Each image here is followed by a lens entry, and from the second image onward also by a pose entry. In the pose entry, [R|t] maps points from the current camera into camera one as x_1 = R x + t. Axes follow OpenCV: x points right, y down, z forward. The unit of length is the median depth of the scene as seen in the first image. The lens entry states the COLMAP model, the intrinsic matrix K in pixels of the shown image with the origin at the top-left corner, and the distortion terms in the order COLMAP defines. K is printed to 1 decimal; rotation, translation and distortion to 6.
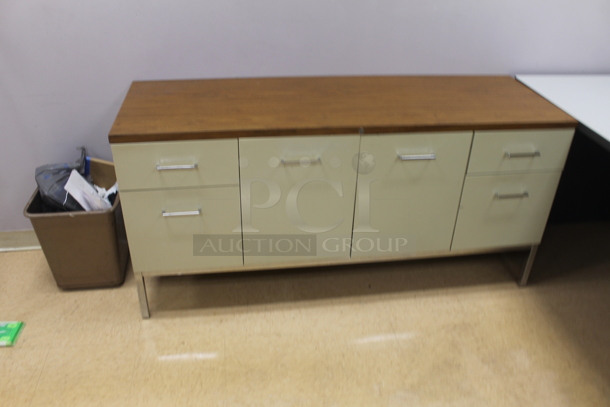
lens RADIAL K [[511.5, 0, 305.0], [0, 511.5, 203.5], [0, 0, 1]] dist [-0.169797, 0.141397]
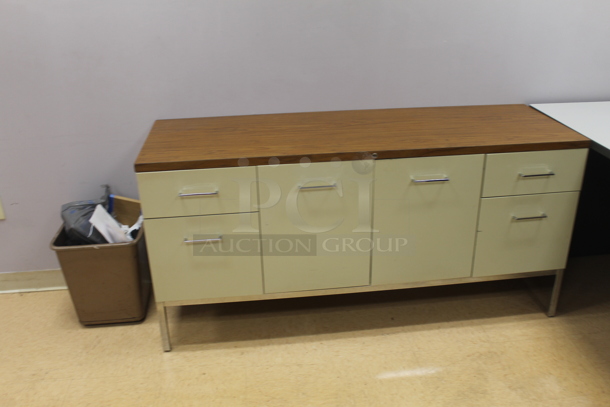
lens RADIAL K [[550.3, 0, 305.0], [0, 550.3, 205.7], [0, 0, 1]] dist [-0.157152, 0.140440]
pose [[0.998404, -0.026631, -0.049796, 0.018818], [0.020500, 0.992583, -0.119824, 0.077363], [0.052617, 0.118612, 0.991546, -0.091026]]
